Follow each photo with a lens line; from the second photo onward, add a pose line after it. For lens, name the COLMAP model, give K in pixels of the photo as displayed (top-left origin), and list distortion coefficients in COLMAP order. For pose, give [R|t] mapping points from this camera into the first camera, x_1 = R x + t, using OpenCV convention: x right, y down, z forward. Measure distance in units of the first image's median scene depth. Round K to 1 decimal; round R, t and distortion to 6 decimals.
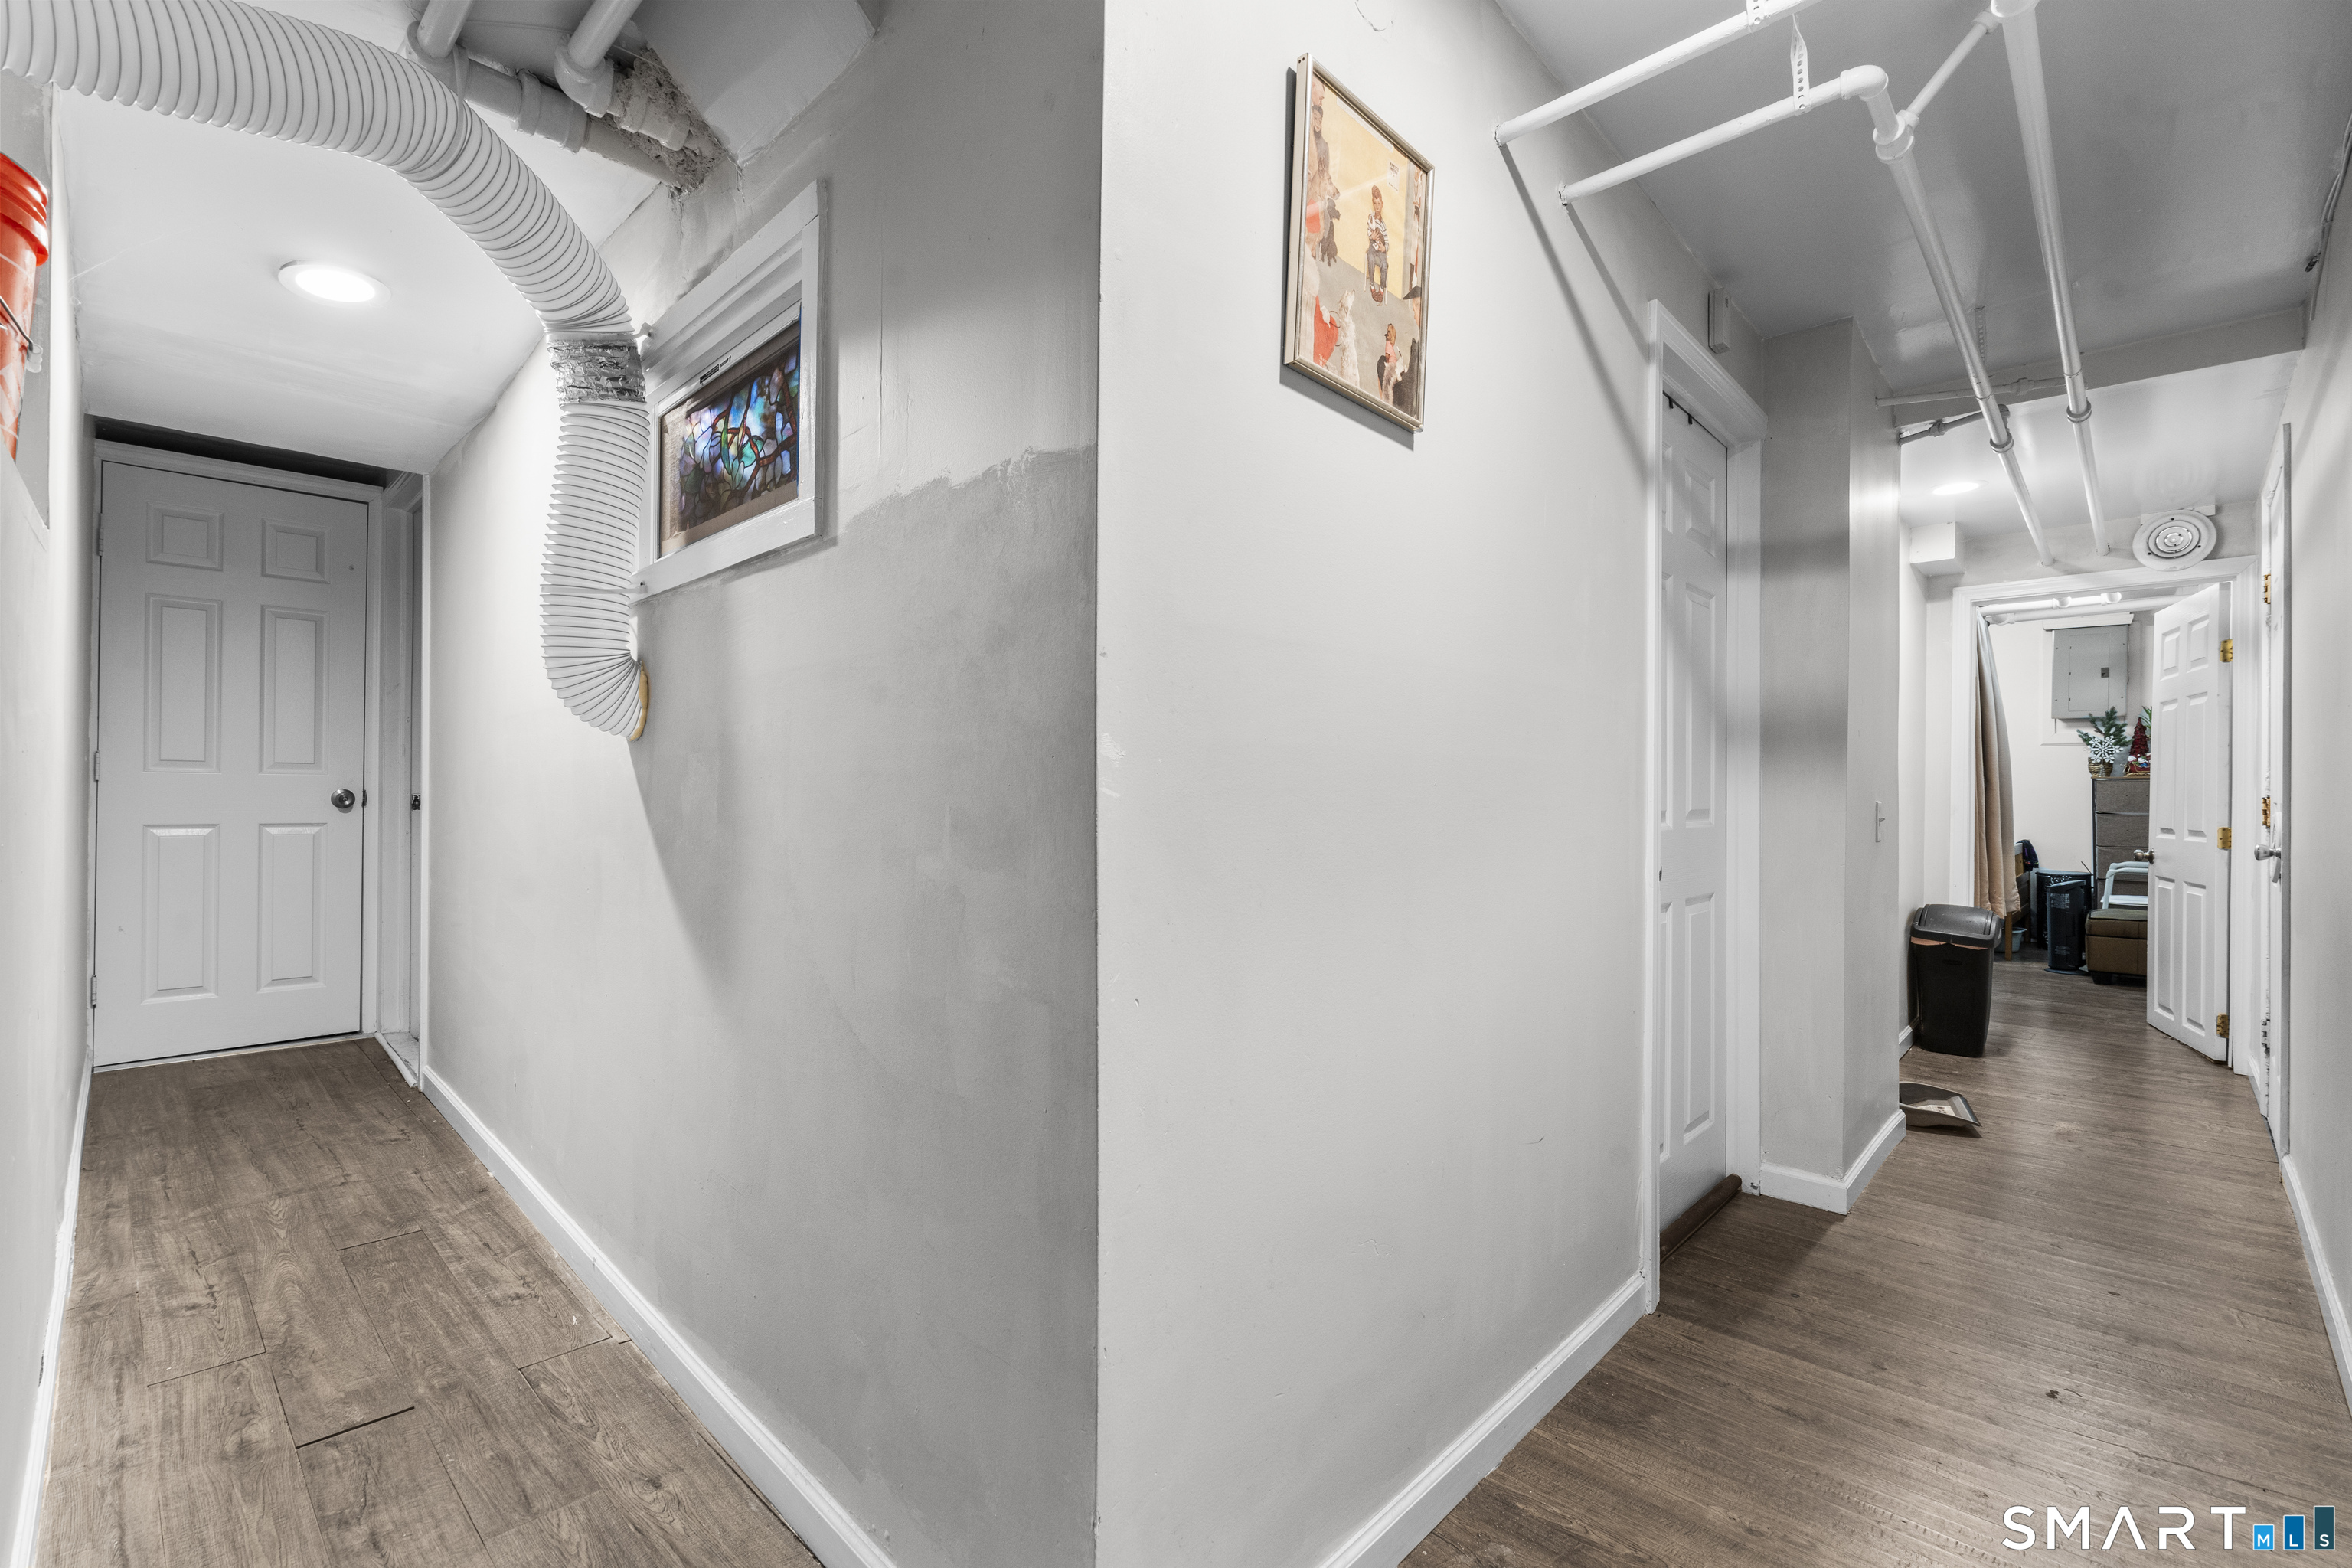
lens RADIAL K [[1054.2, 0, 1172.4], [0, 1054.2, 788.9], [0, 0, 1]] dist [-0.008551, 0.004426]
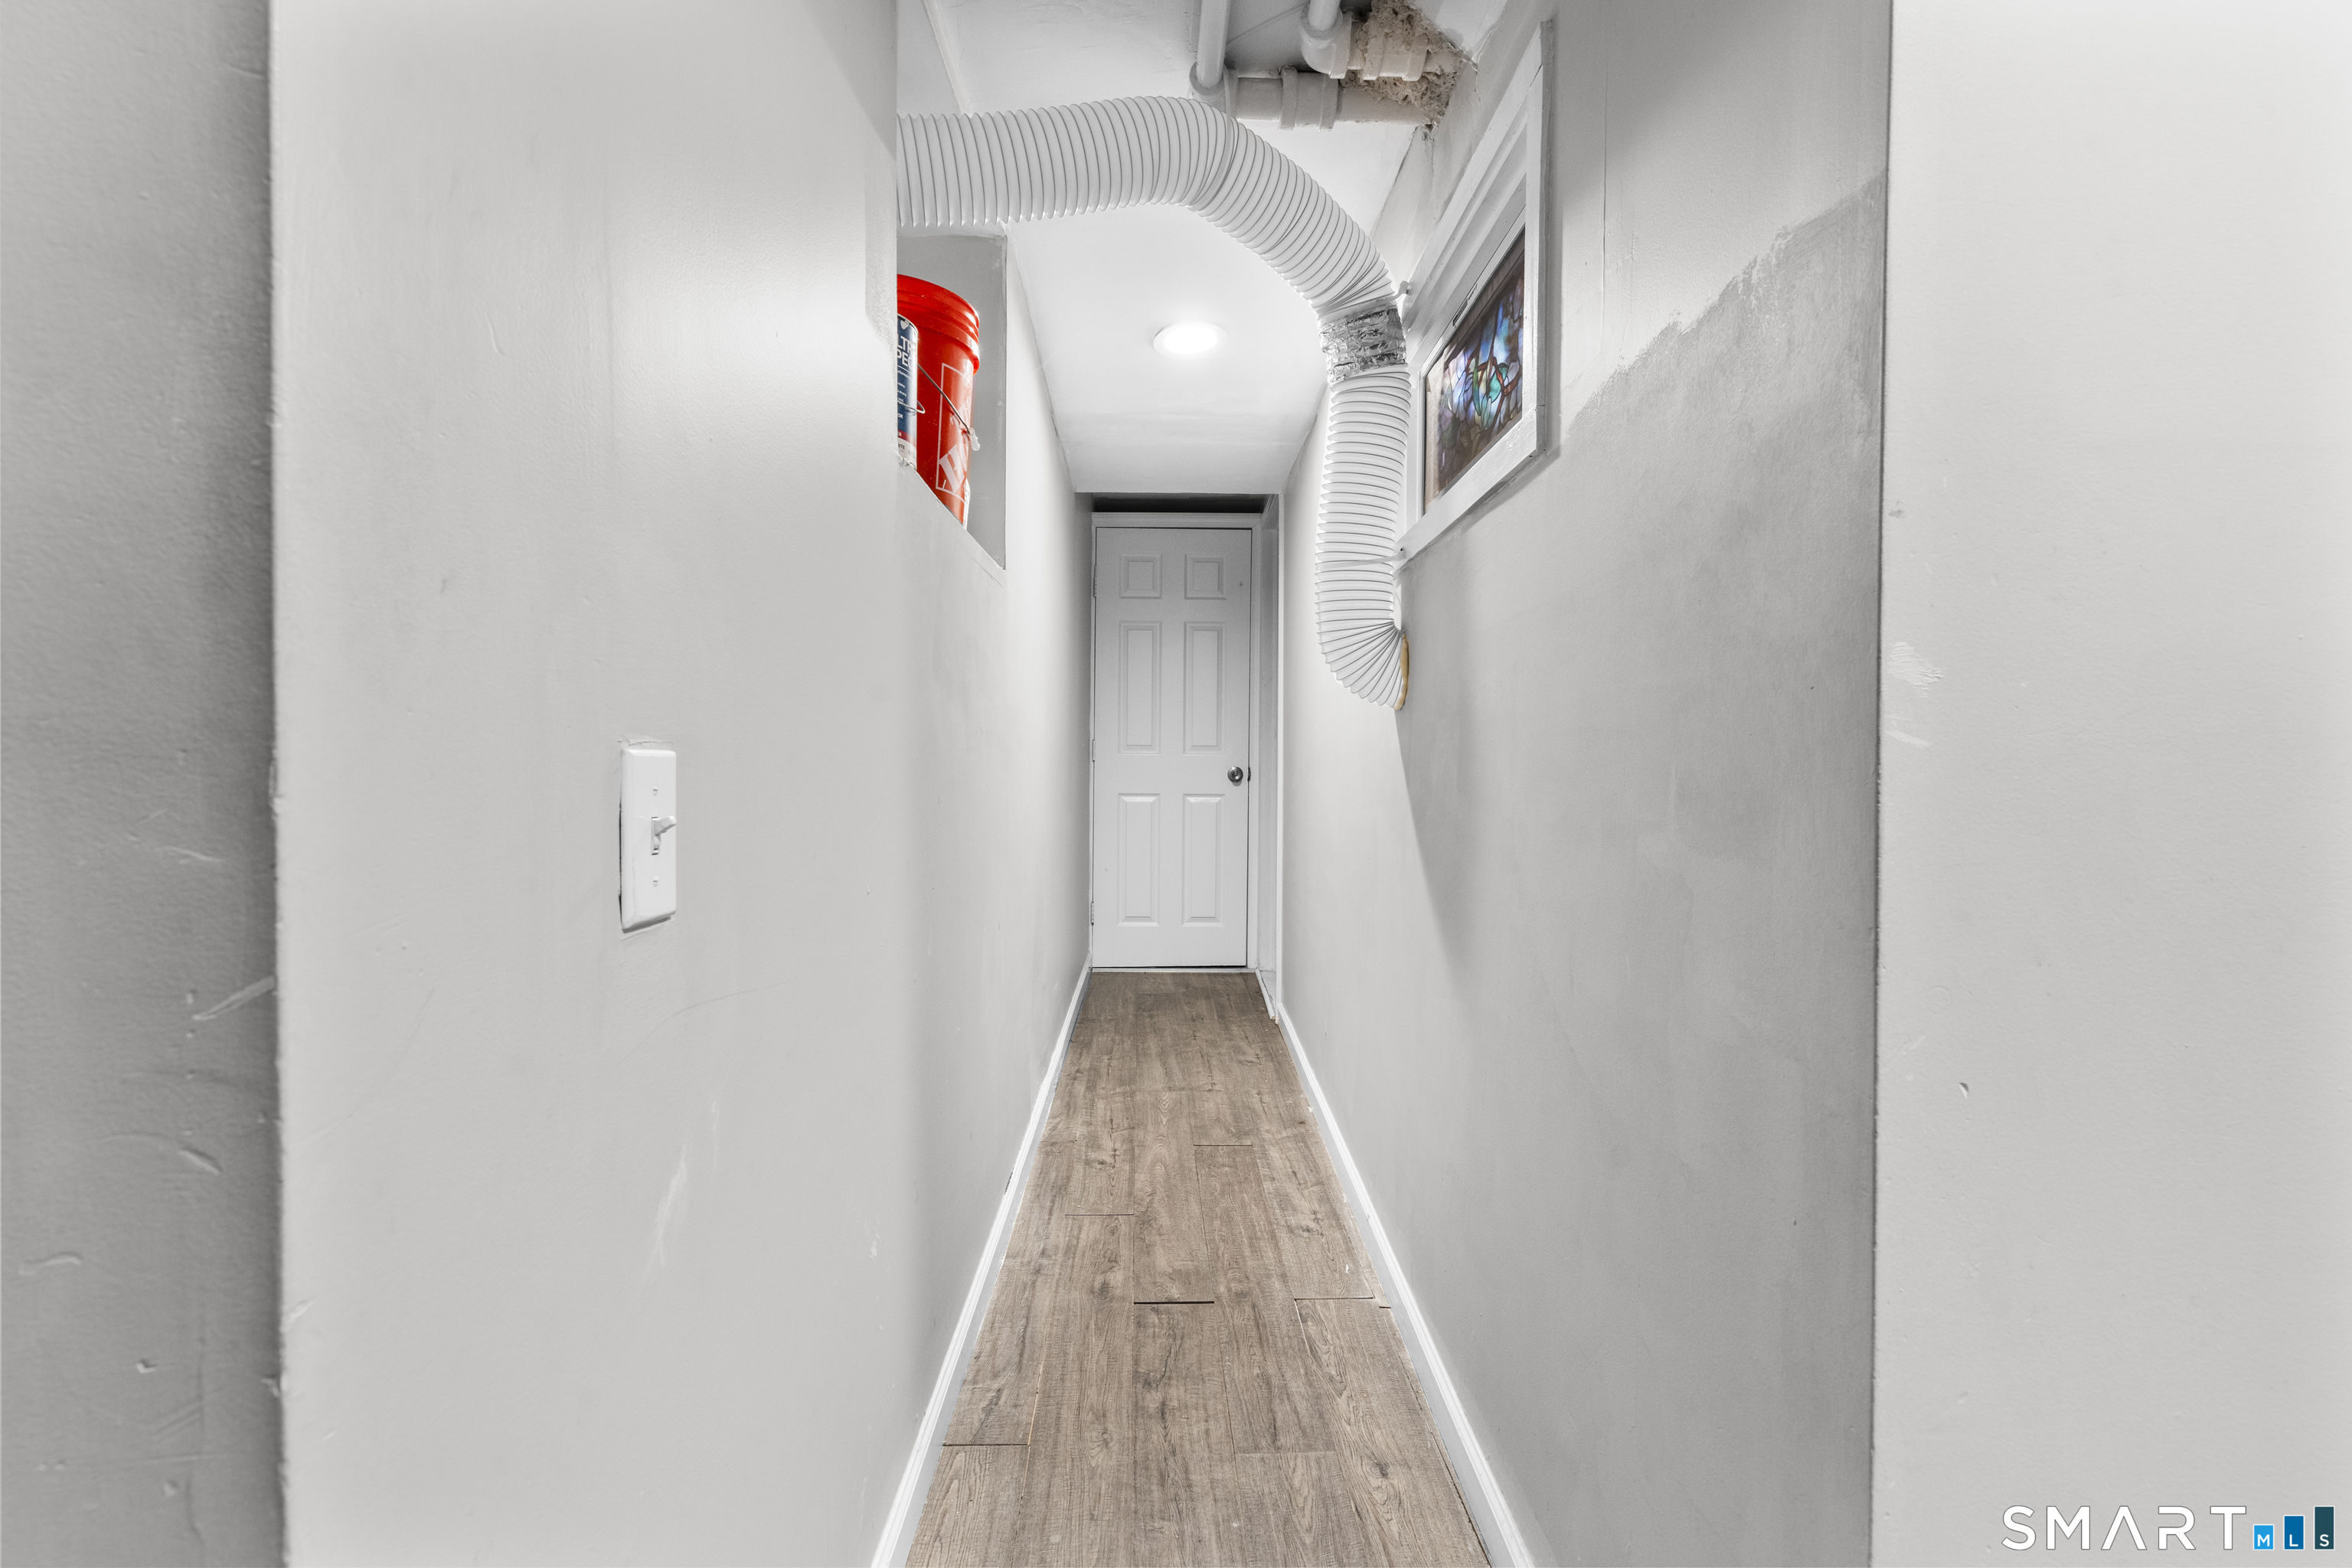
lens RADIAL K [[1054.2, 0, 1168.7], [0, 1054.2, 792.2], [0, 0, 1]] dist [-0.008551, 0.004426]
pose [[0.712171, 0.011430, -0.701913, 0.037965], [0.002958, 0.999810, 0.019283, 0.012979], [0.702000, -0.015809, 0.712002, 0.158574]]
